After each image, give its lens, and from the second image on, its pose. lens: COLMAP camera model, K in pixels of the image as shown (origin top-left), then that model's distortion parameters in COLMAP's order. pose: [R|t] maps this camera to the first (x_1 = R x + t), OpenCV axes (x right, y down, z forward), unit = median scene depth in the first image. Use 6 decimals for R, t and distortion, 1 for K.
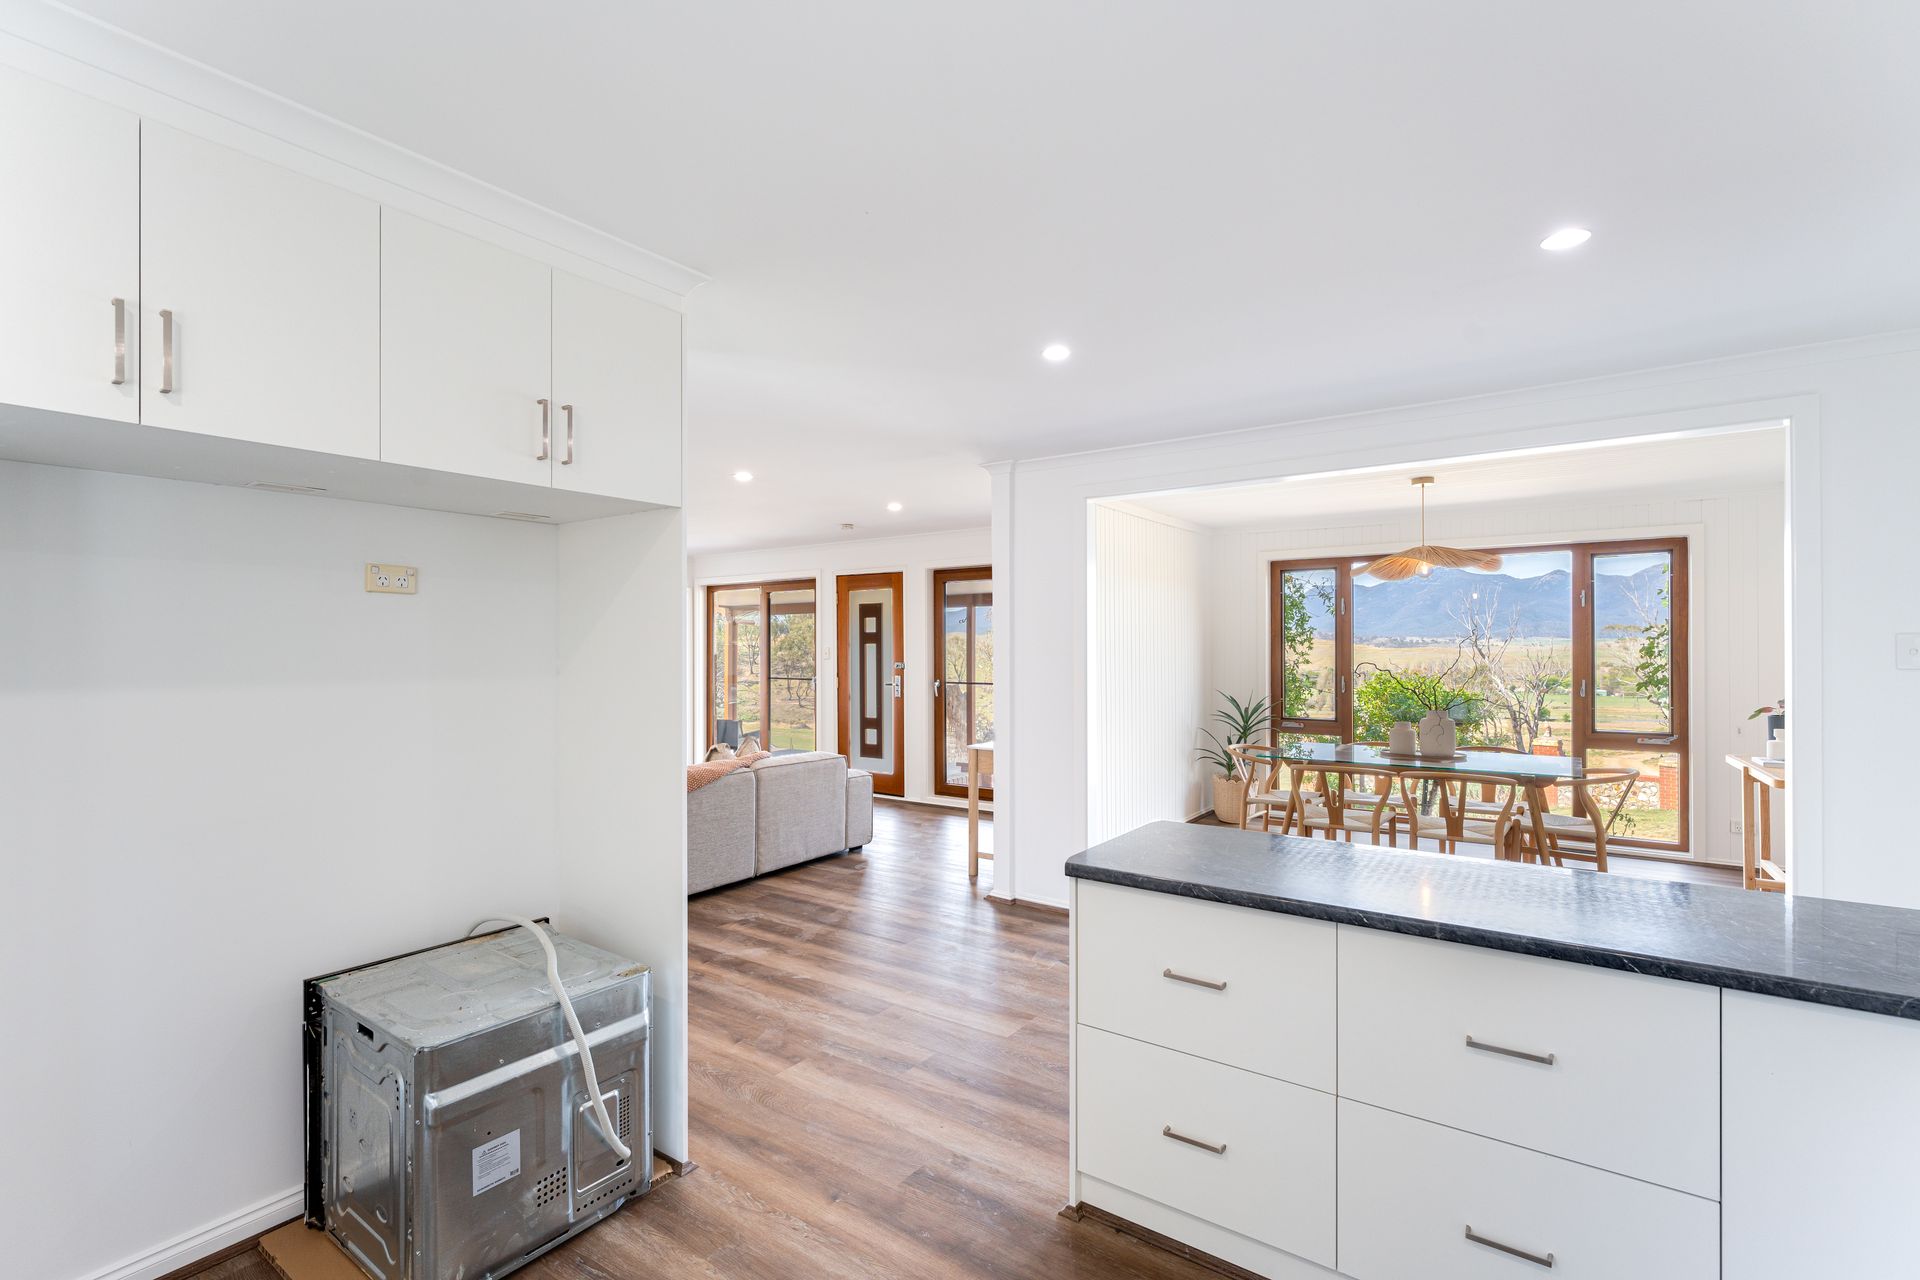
lens RADIAL K [[857.9, 0, 960.0], [0, 857.9, 640.0], [0, 0, 1]] dist [-0.001133, -0.000197]
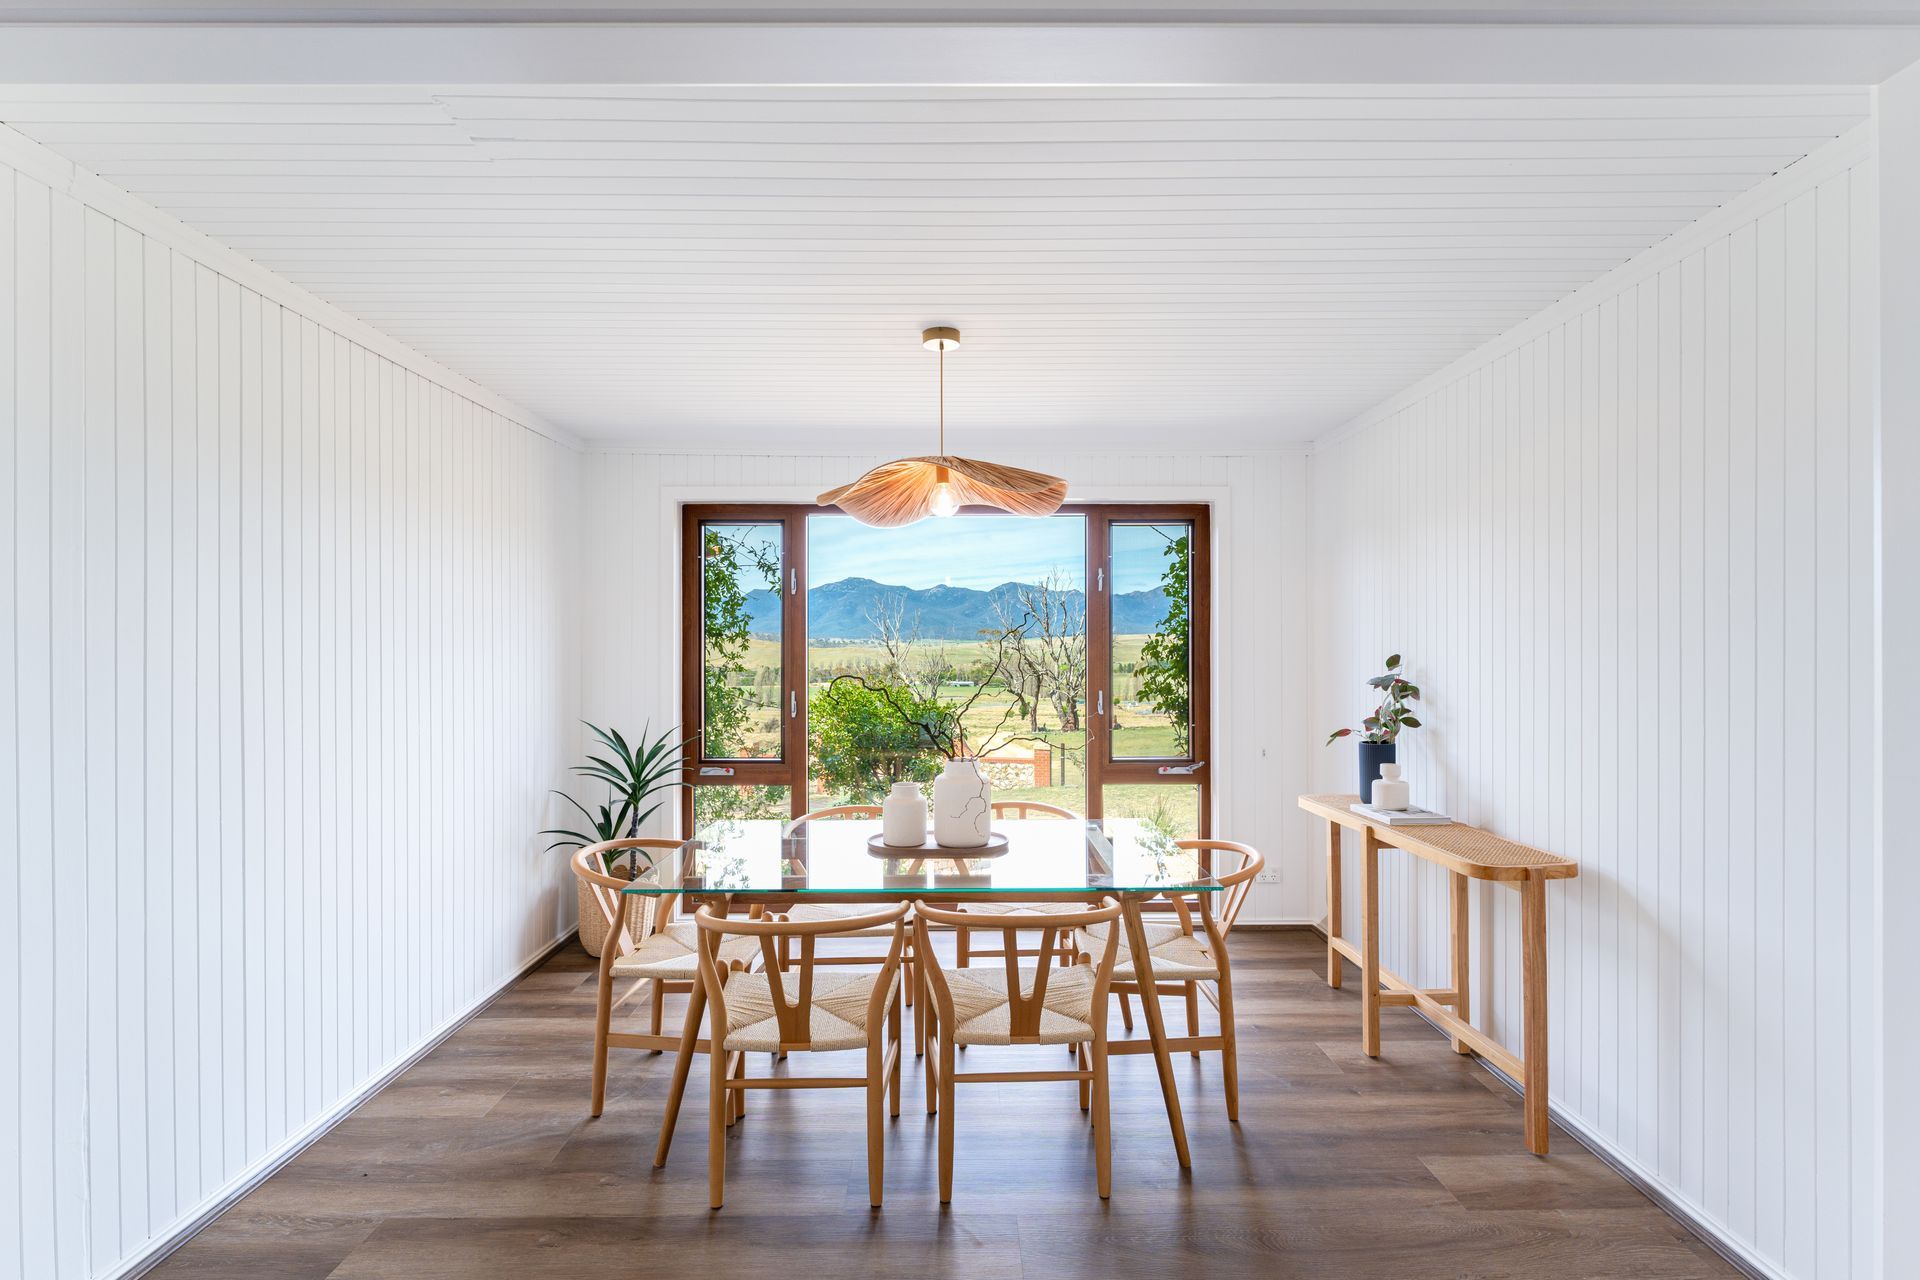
lens RADIAL K [[857.9, 0, 960.0], [0, 857.9, 640.0], [0, 0, 1]] dist [-0.001133, -0.000197]
pose [[0.807957, 0.005455, 0.589217, 0.165572], [-0.005395, 0.999984, -0.001859, 0.004385], [-0.589217, -0.001677, 0.807973, 0.399336]]
